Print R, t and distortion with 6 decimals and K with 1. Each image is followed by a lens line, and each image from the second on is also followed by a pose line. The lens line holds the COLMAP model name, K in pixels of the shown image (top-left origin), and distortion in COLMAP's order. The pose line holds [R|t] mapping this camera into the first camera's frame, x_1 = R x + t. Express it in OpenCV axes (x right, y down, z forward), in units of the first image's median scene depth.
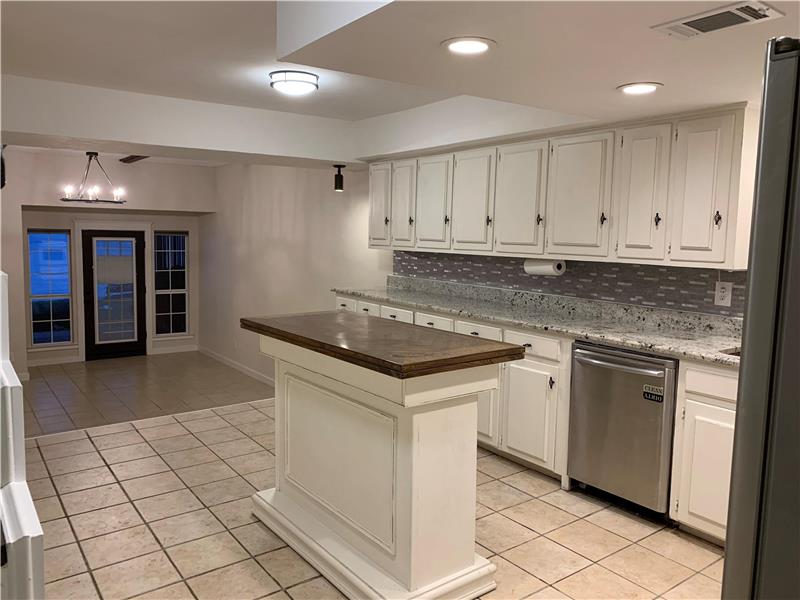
lens RADIAL K [[602.0, 0, 398.9], [0, 602.0, 297.0], [0, 0, 1]] dist [0.022432, -0.009623]
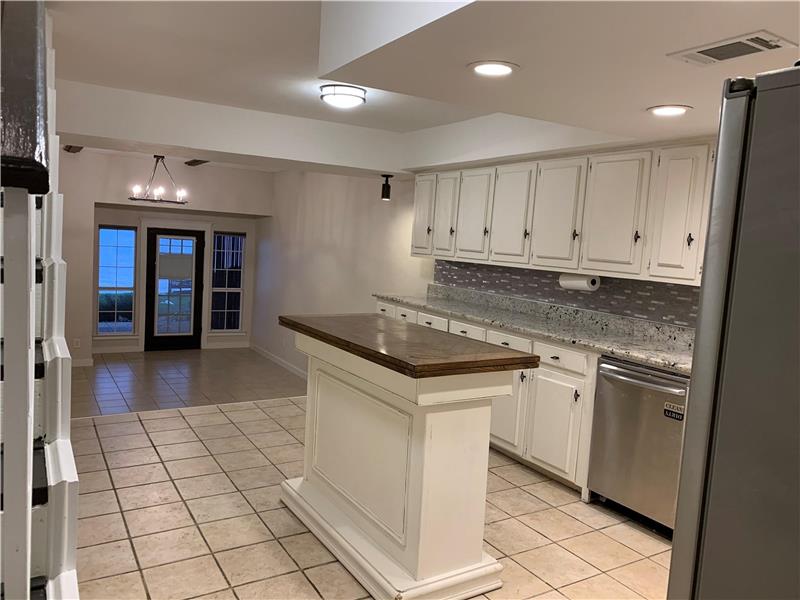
lens RADIAL K [[602.0, 0, 401.4], [0, 602.0, 301.9], [0, 0, 1]] dist [0.022432, -0.009623]
pose [[0.995077, 0.050384, -0.085341, 0.035292], [-0.050977, 0.998688, -0.004782, 0.003897], [0.084988, 0.009109, 0.996340, -0.036612]]
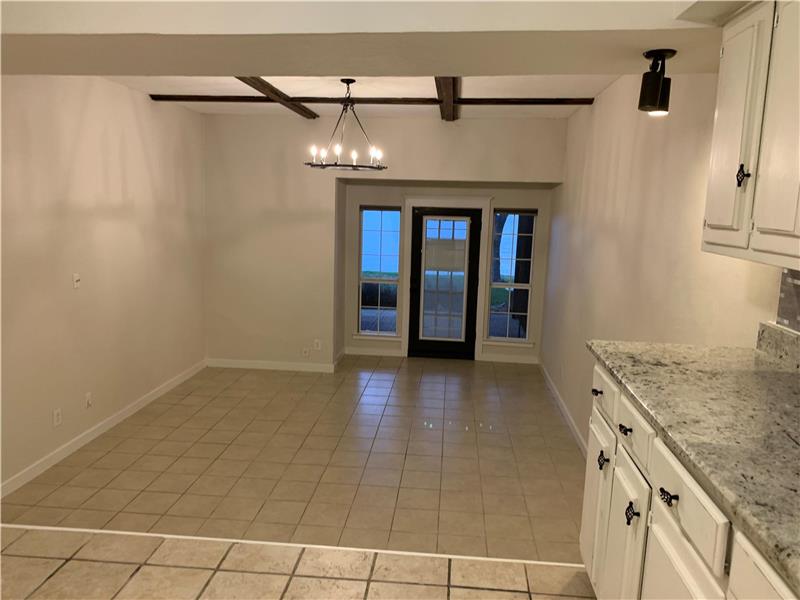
lens RADIAL K [[602.0, 0, 398.2], [0, 602.0, 291.7], [0, 0, 1]] dist [0.022432, -0.009623]
pose [[0.746810, 0.098114, -0.657760, 0.087495], [-0.082950, 0.995076, 0.054249, -0.082381], [0.659844, 0.014047, 0.751271, 0.799463]]
